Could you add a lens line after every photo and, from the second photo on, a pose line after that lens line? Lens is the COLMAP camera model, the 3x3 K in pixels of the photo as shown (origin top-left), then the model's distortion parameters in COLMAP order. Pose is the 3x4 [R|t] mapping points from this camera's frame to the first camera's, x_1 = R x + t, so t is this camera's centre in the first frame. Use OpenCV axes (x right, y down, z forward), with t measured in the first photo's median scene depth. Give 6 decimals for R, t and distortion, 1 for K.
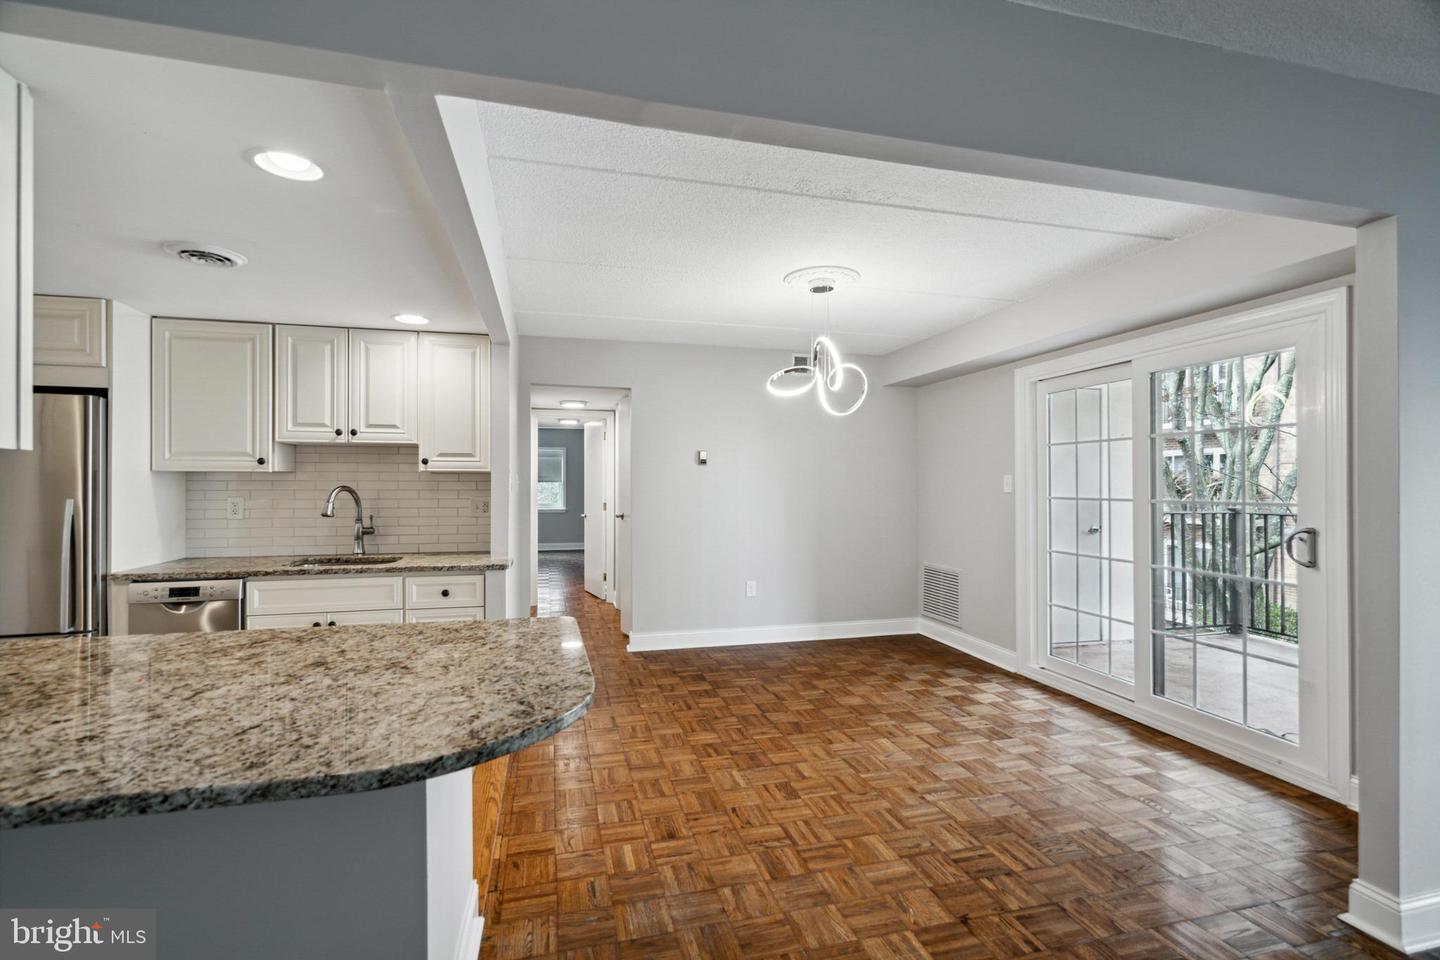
lens RADIAL K [[654.3, 0, 717.9], [0, 654.3, 481.9], [0, 0, 1]] dist [0.000266, 0.000238]
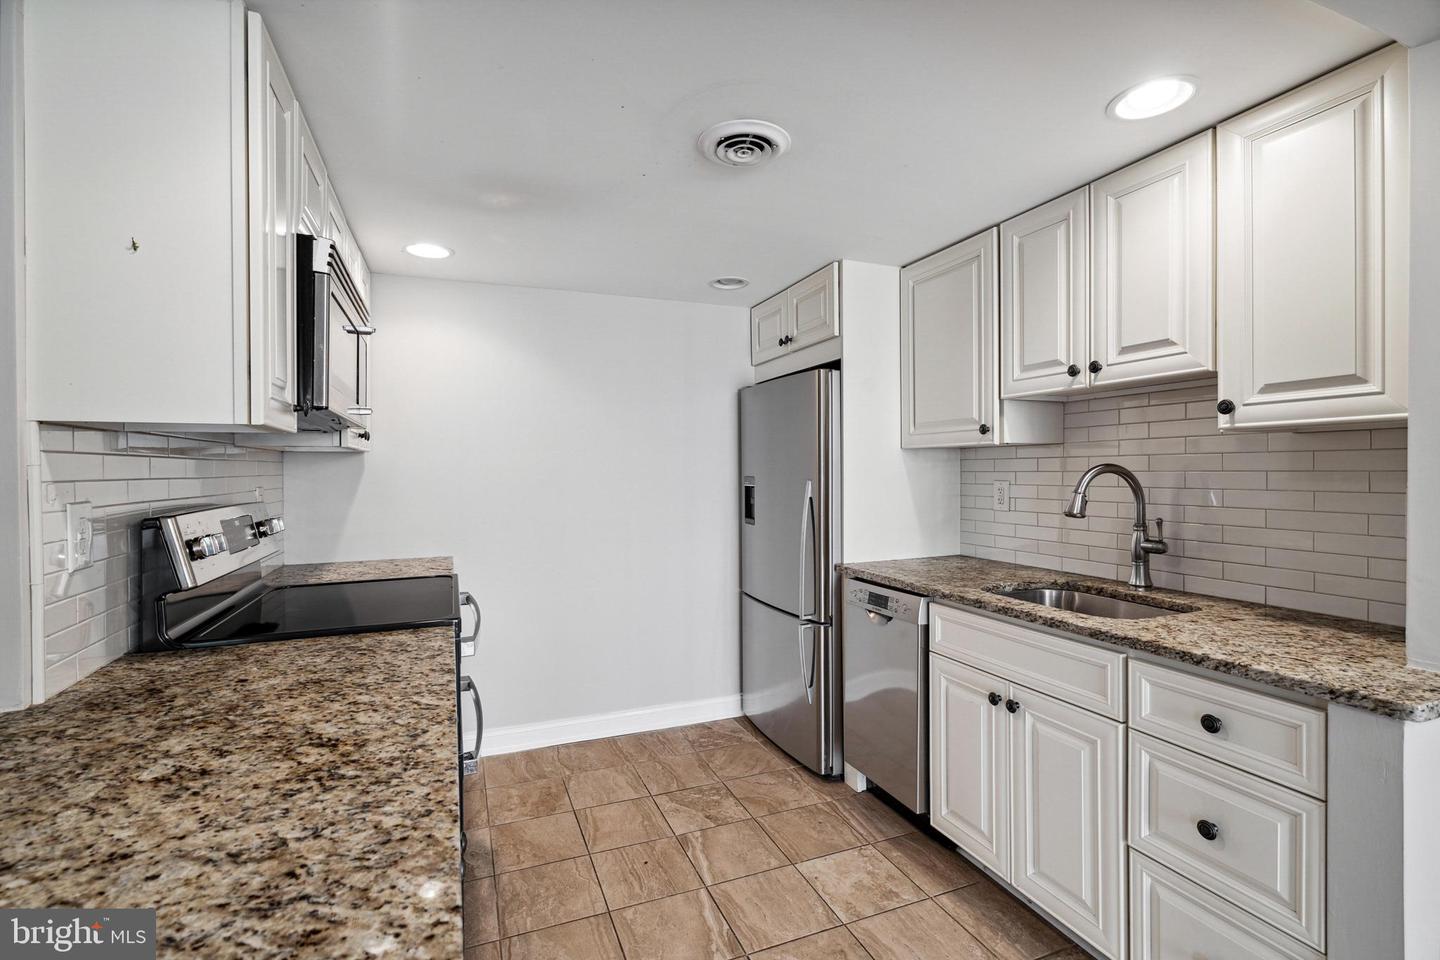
lens RADIAL K [[654.3, 0, 722.2], [0, 654.3, 472.5], [0, 0, 1]] dist [0.000266, 0.000238]
pose [[0.132437, 0.002045, -0.991189, -0.048928], [0.014489, 0.999887, 0.003998, 0.006633], [0.991085, -0.014890, 0.132393, 0.606172]]
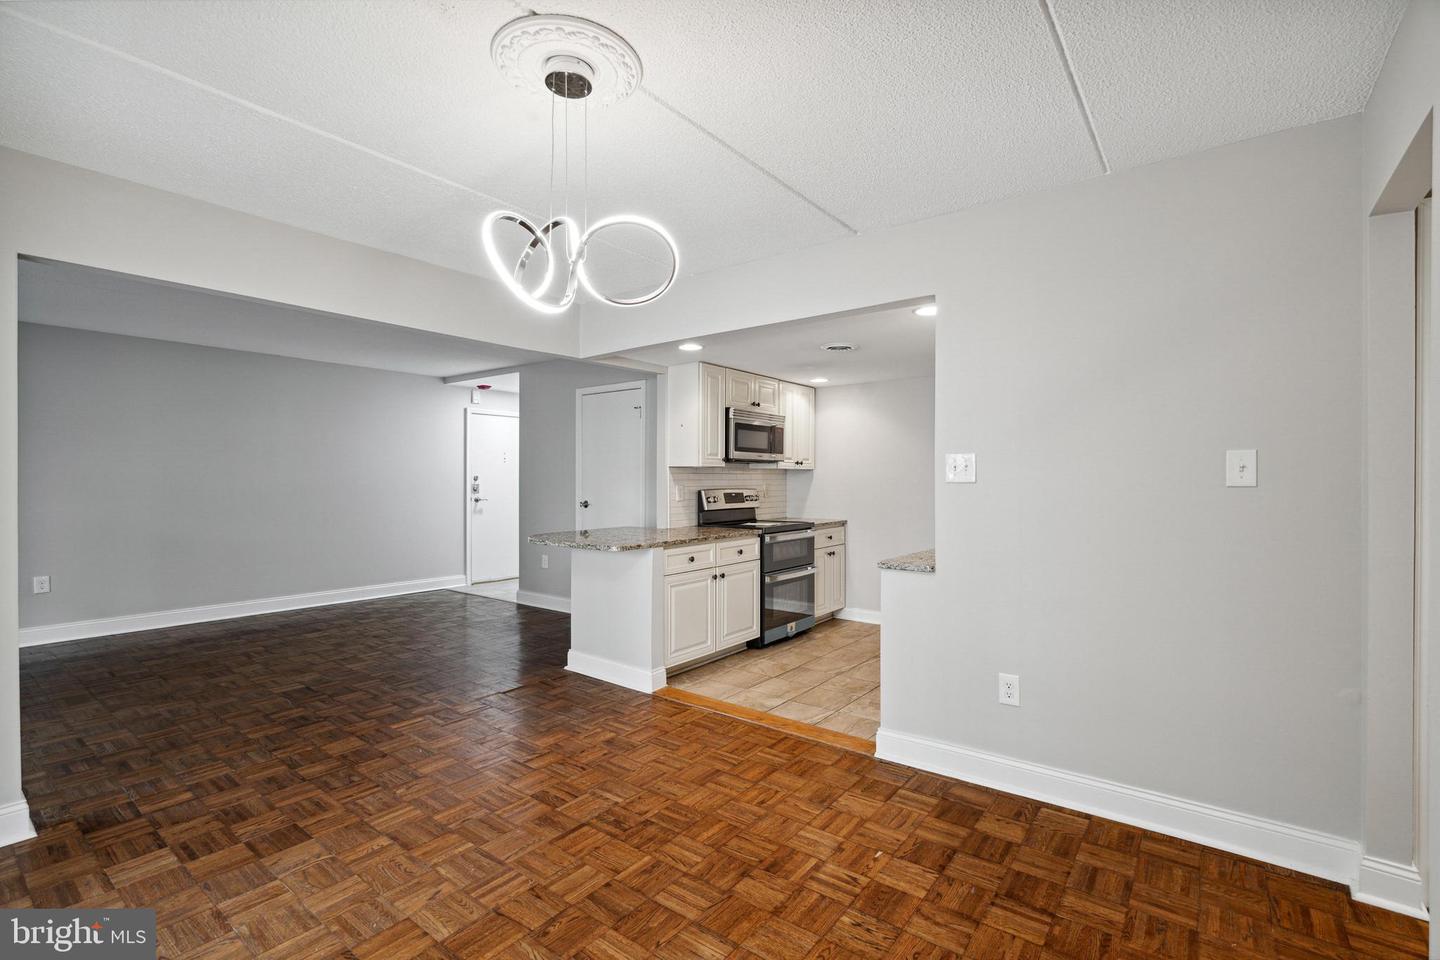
lens RADIAL K [[654.3, 0, 716.4], [0, 654.3, 480.7], [0, 0, 1]] dist [0.000266, 0.000238]
pose [[-0.793472, 0.002643, -0.608601, 0.394749], [0.005125, 0.999984, -0.002338, 0.013254], [0.608585, -0.004974, -0.793473, 1.538387]]
